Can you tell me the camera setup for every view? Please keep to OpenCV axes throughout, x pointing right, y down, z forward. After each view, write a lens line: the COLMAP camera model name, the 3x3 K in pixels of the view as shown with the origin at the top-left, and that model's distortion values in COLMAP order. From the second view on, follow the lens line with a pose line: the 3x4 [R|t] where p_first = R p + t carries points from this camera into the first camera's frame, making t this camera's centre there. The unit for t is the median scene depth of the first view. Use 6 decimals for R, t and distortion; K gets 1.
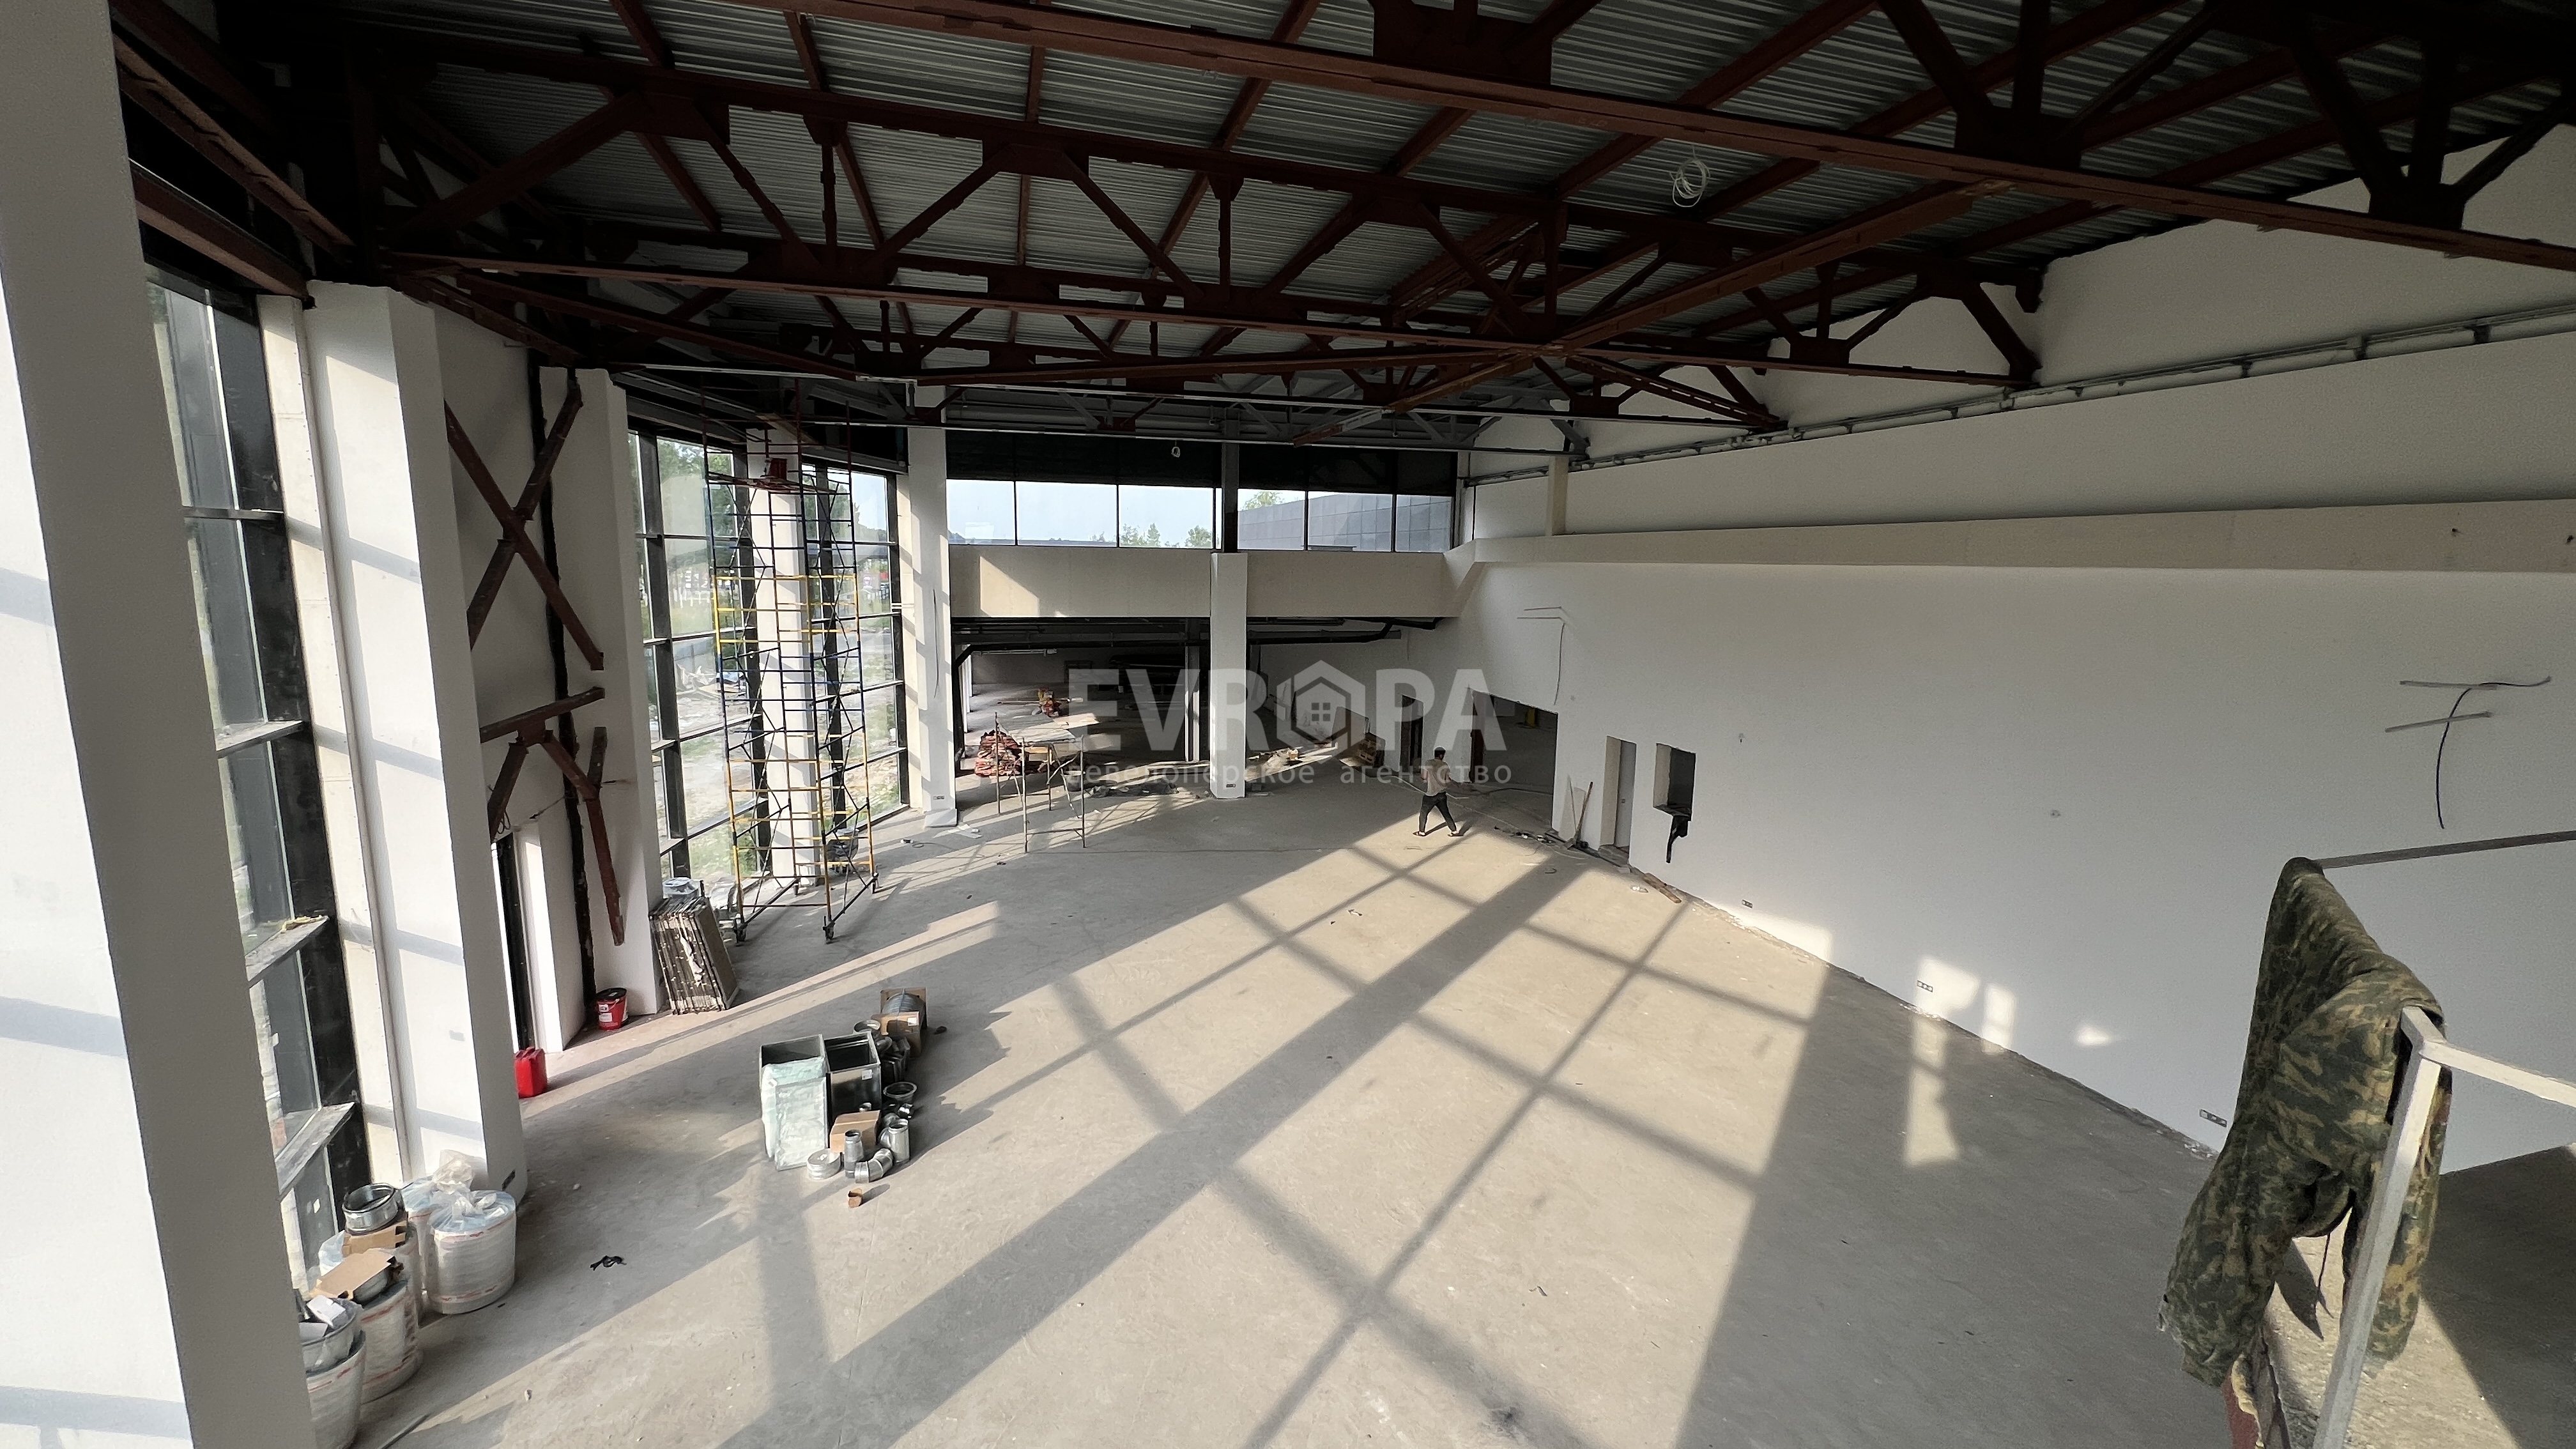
lens RADIAL K [[1028.3, 0, 1281.8], [0, 1028.3, 727.1], [0, 0, 1]] dist [-0.001309, -0.000282]
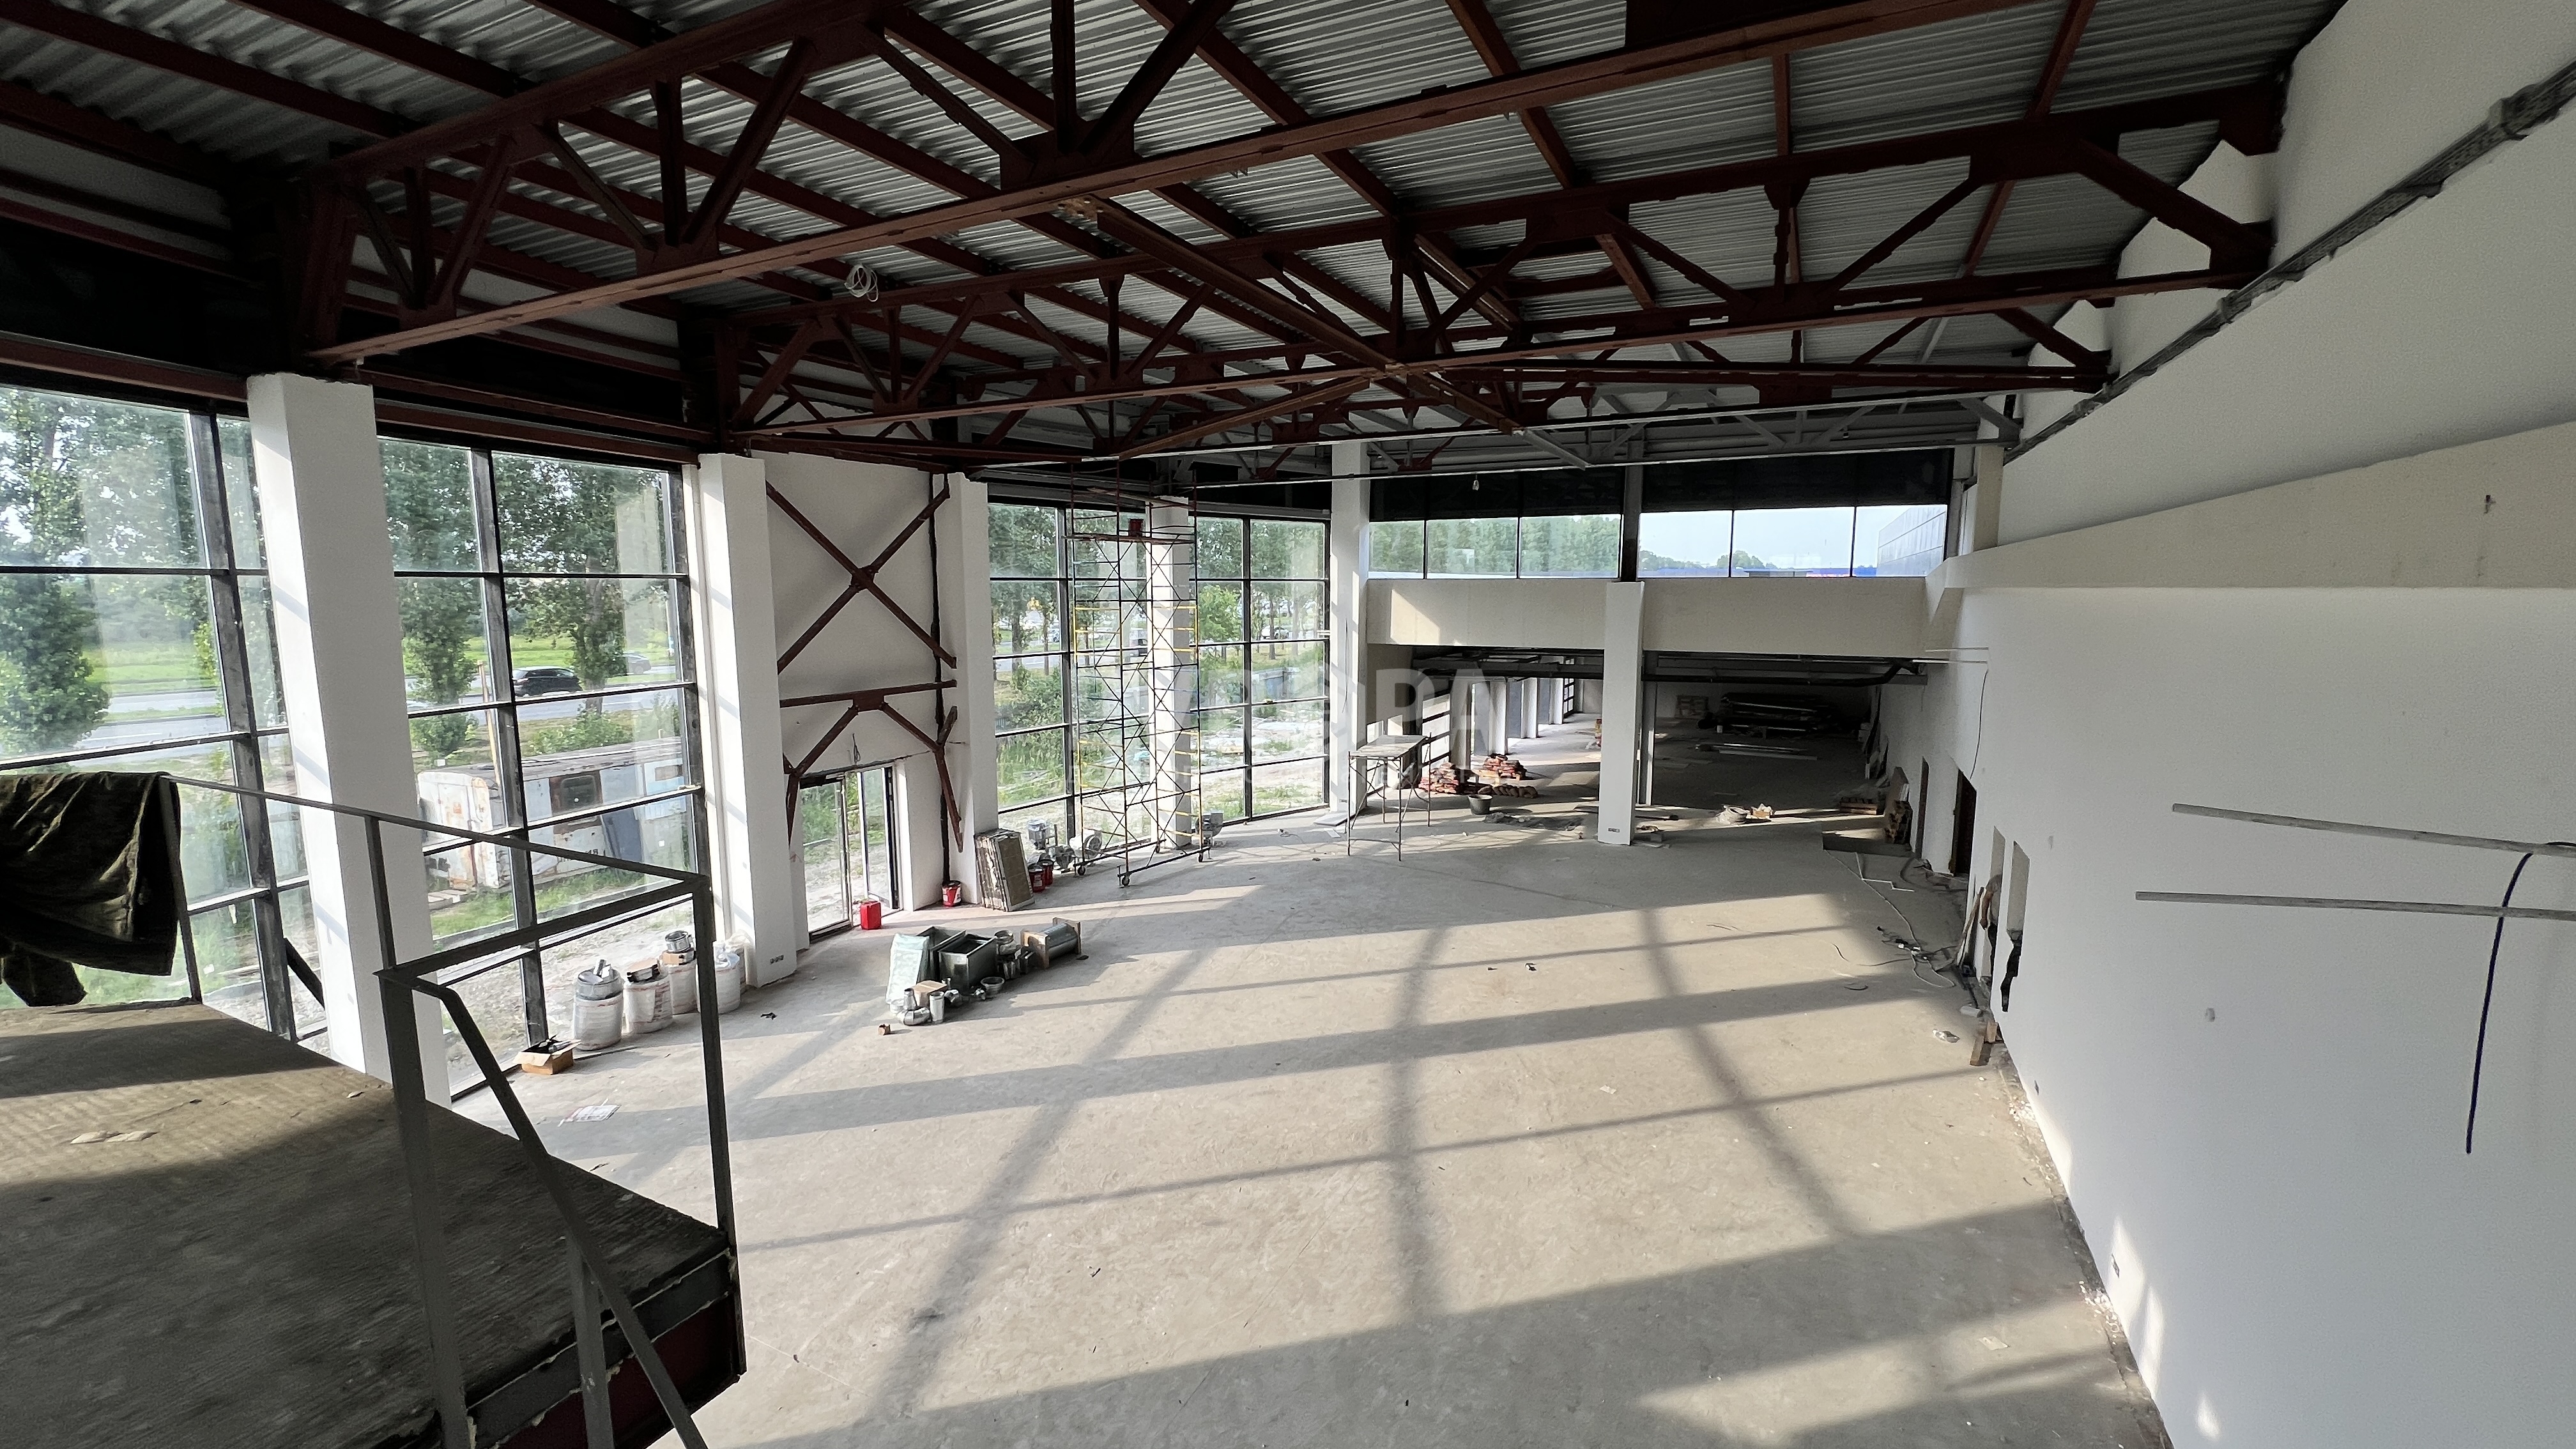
lens RADIAL K [[1028.3, 0, 1277.0], [0, 1028.3, 715.5], [0, 0, 1]] dist [-0.001309, -0.000282]
pose [[0.732262, 0.069678, -0.677449, 0.569205], [-0.098392, 0.995140, -0.003999, -0.020597], [0.673878, 0.069584, 0.735558, 0.162298]]
